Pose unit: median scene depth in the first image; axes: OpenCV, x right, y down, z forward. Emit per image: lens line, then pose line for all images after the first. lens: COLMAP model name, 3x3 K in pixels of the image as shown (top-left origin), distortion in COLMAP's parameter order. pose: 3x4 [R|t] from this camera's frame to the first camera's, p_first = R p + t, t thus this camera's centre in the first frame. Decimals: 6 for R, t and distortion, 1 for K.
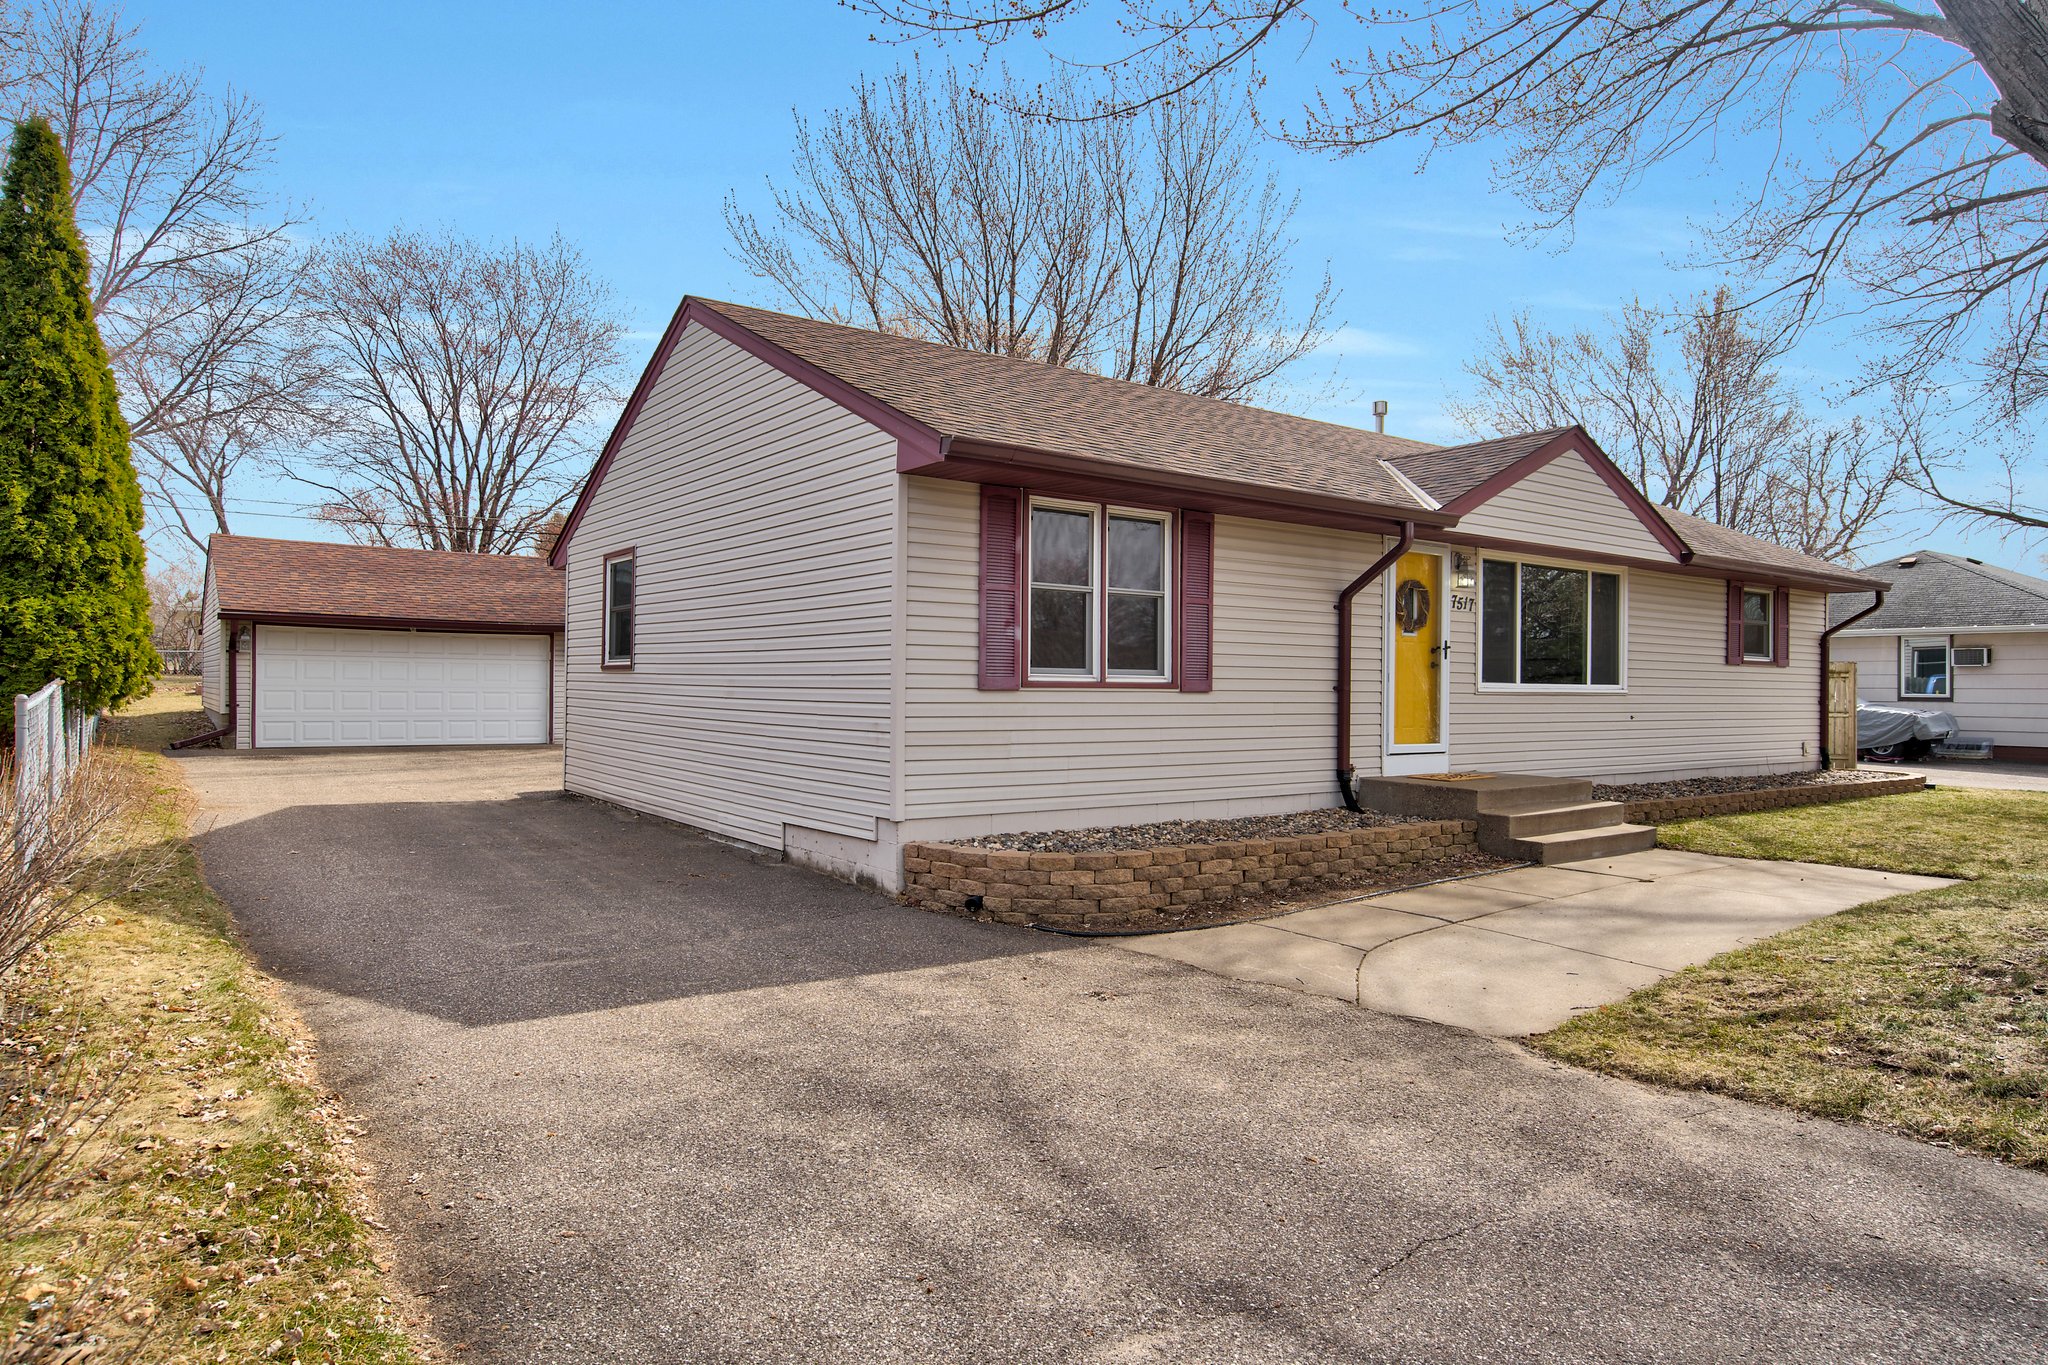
lens RADIAL K [[1225.3, 0, 1024.0], [0, 1225.3, 682.5], [0, 0, 1]] dist [-0.006733, 0.002237]
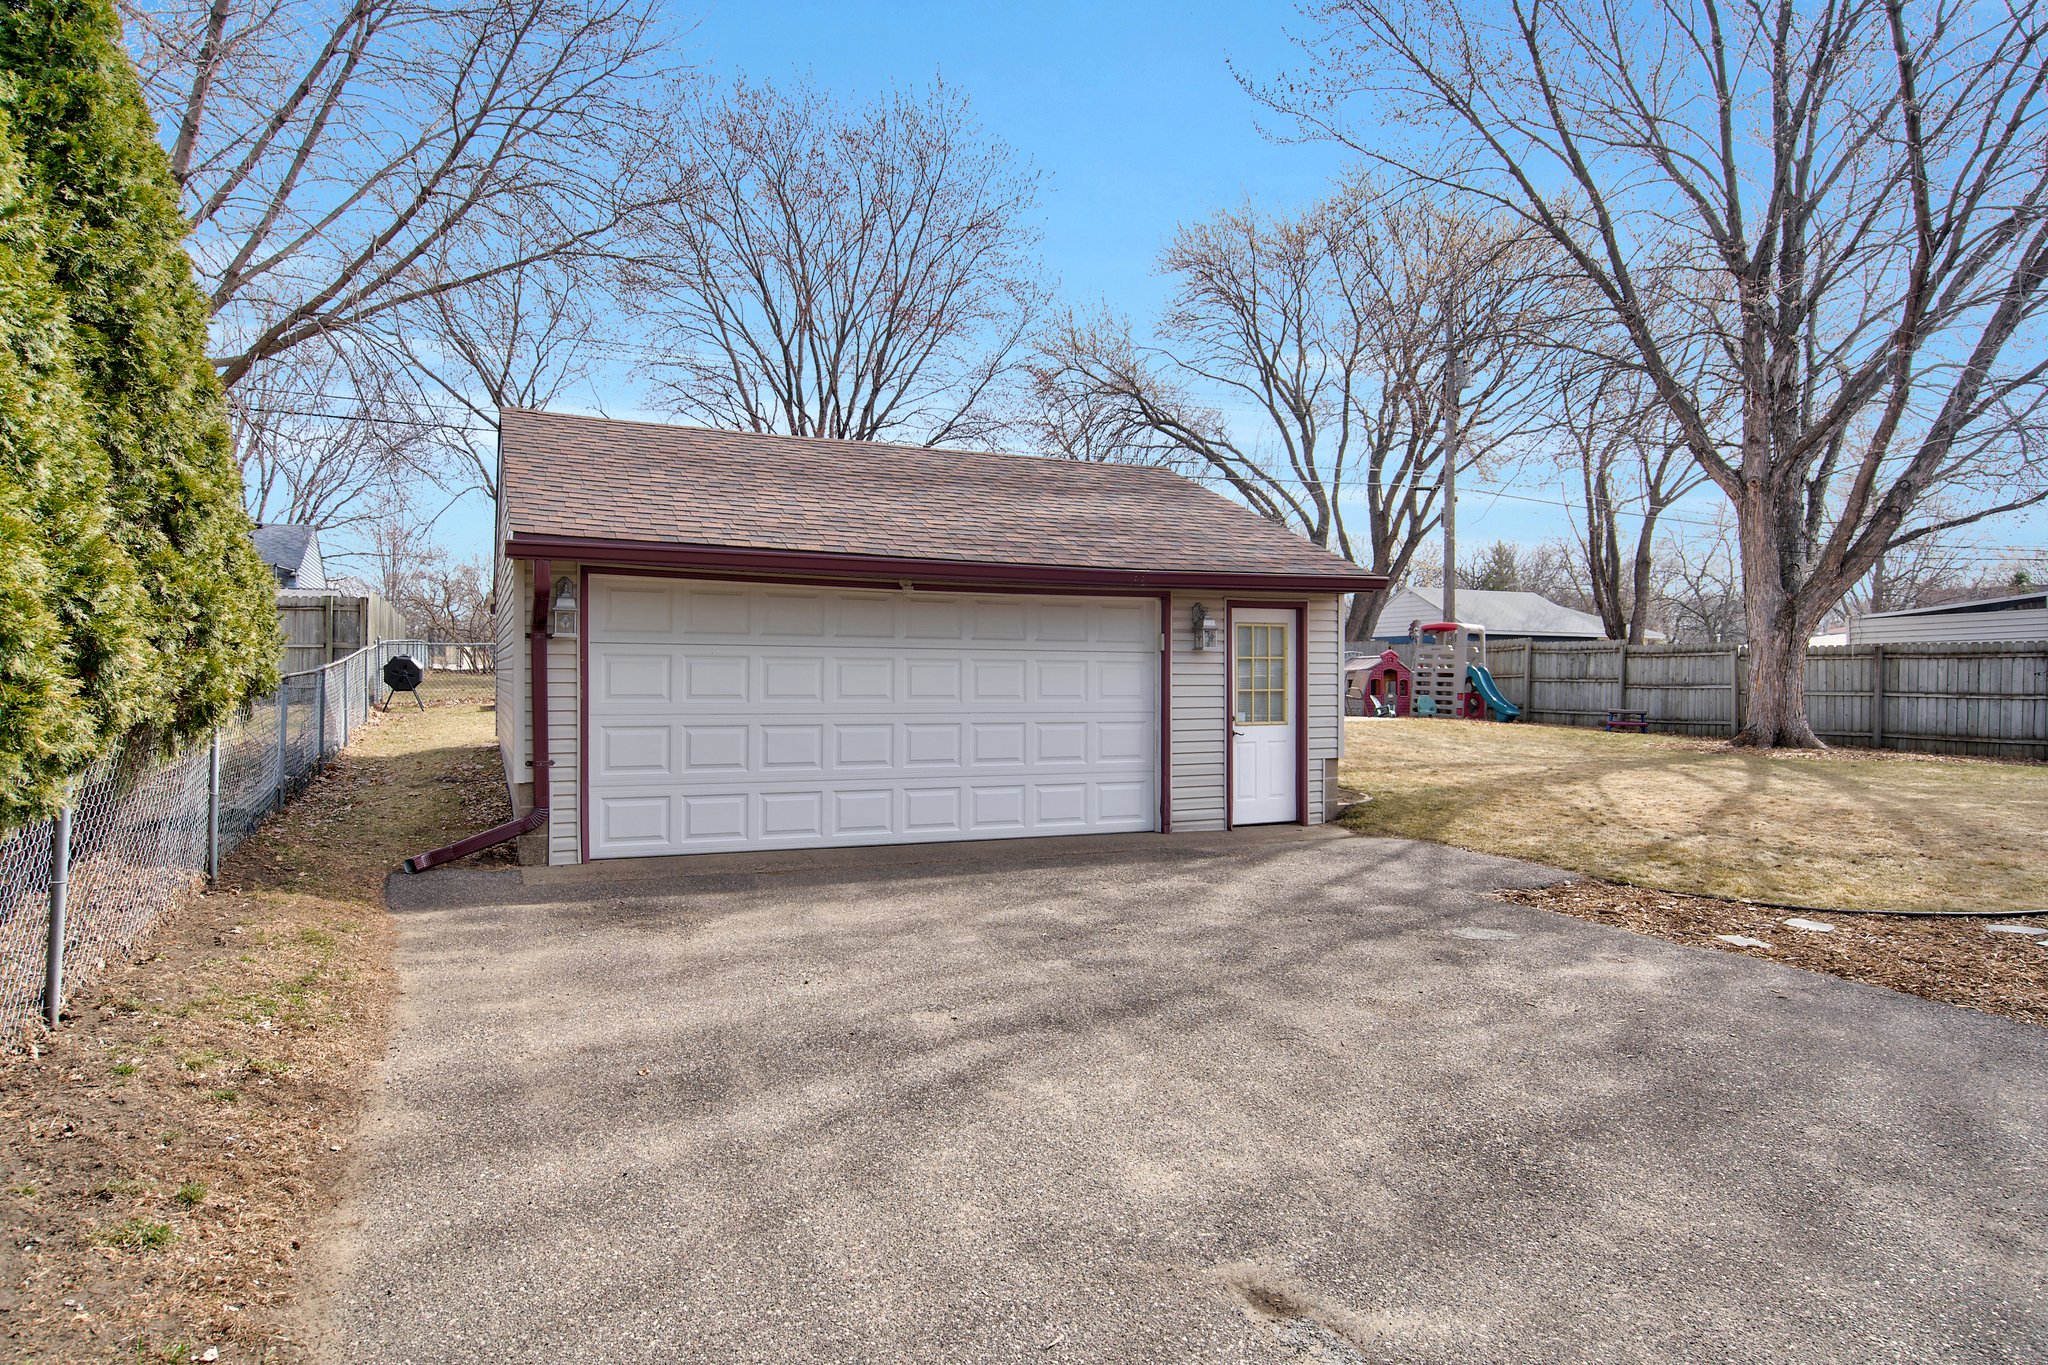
lens RADIAL K [[1225.3, 0, 1024.0], [0, 1225.3, 682.5], [0, 0, 1]] dist [-0.006733, 0.002237]
pose [[0.979189, -0.004014, -0.202913, -0.659917], [0.005663, 0.999955, 0.007549, -0.019223], [0.202873, -0.008541, 0.979168, 1.028140]]
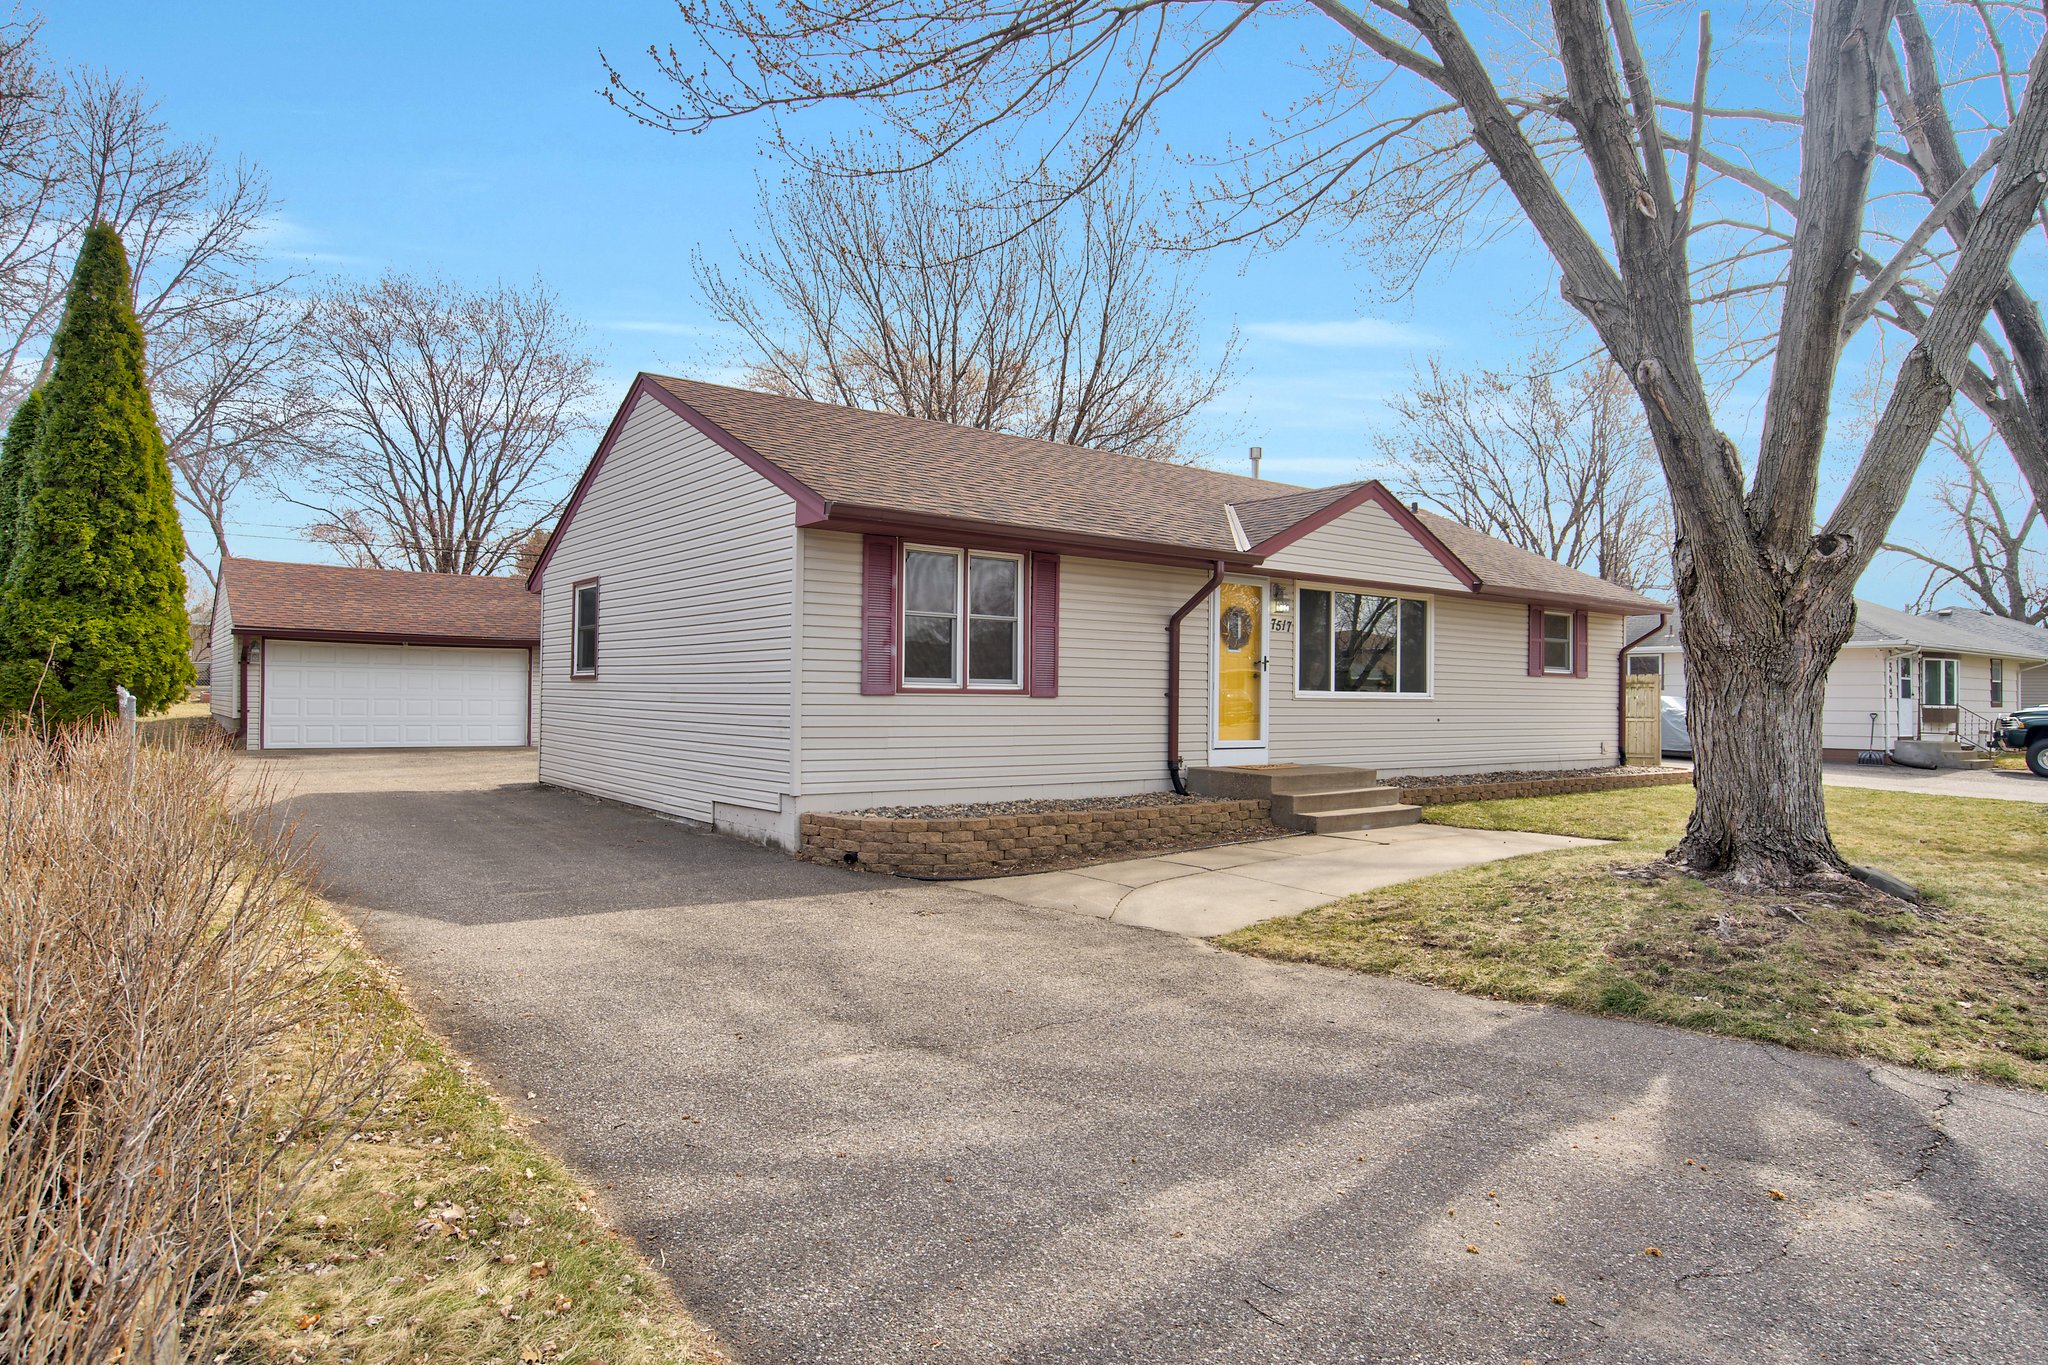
lens RADIAL K [[1204.5, 0, 1024.0], [0, 1204.5, 682.5], [0, 0, 1]] dist [-0.007237, -0.000607]
pose [[0.999808, 0.001076, 0.019591, 0.081111], [-0.000889, 0.999954, -0.009561, 0.003946], [-0.019600, 0.009541, 0.999762, -0.198373]]
